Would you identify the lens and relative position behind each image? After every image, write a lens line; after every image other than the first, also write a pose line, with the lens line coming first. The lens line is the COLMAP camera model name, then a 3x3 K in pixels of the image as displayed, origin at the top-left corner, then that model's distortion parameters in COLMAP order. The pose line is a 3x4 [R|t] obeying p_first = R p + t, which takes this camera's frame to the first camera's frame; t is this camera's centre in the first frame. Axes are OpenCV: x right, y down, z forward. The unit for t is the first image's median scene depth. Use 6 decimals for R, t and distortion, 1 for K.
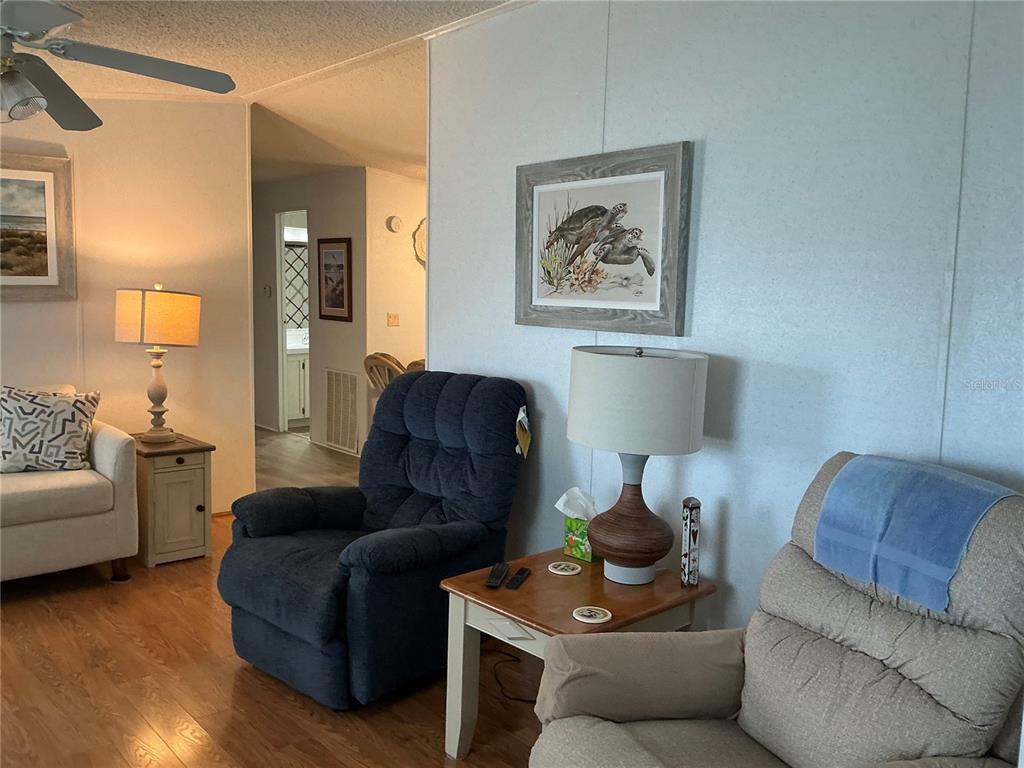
lens RADIAL K [[849.8, 0, 512.0], [0, 849.8, 384.0], [0, 0, 1]] dist [0.144120, -0.290559]
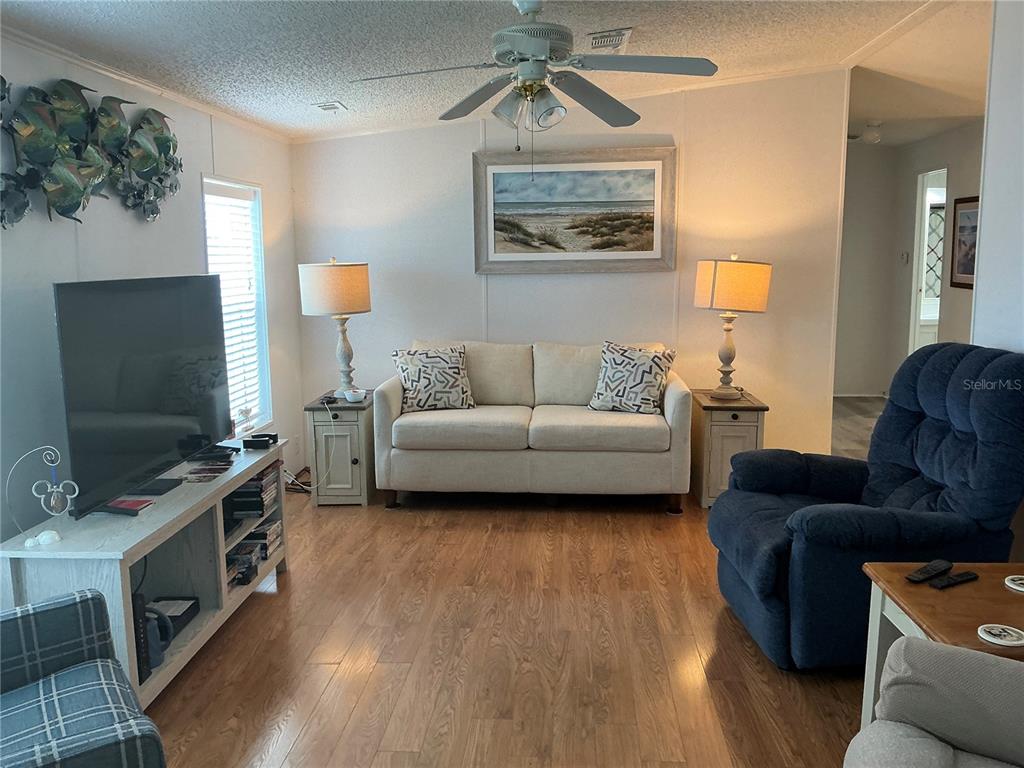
lens RADIAL K [[849.8, 0, 512.0], [0, 849.8, 384.0], [0, 0, 1]] dist [0.144120, -0.290559]
pose [[0.706243, 0.081444, -0.703269, 0.183403], [-0.057187, 0.996678, 0.057995, 0.000799], [0.705656, -0.000741, 0.708554, 0.033500]]
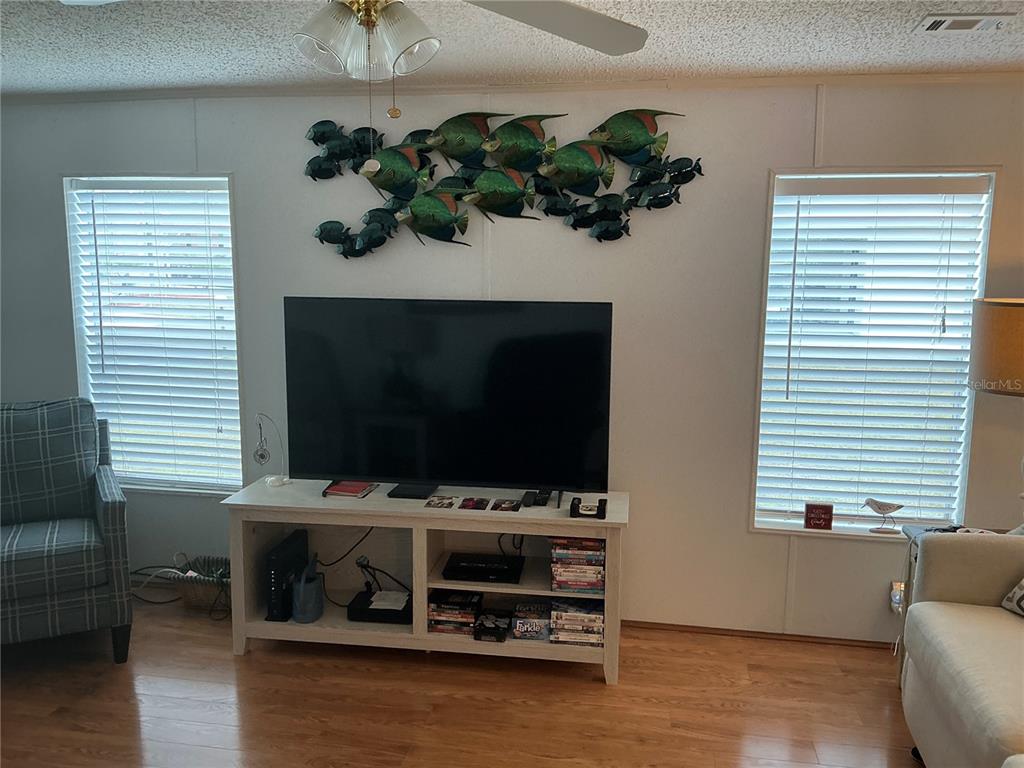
lens RADIAL K [[849.8, 0, 512.0], [0, 849.8, 384.0], [0, 0, 1]] dist [0.144120, -0.290559]
pose [[-0.773169, 0.077357, -0.629464, -0.128452], [-0.089609, 0.969250, 0.229181, -0.135368], [0.627837, 0.233602, -0.742462, 0.957470]]
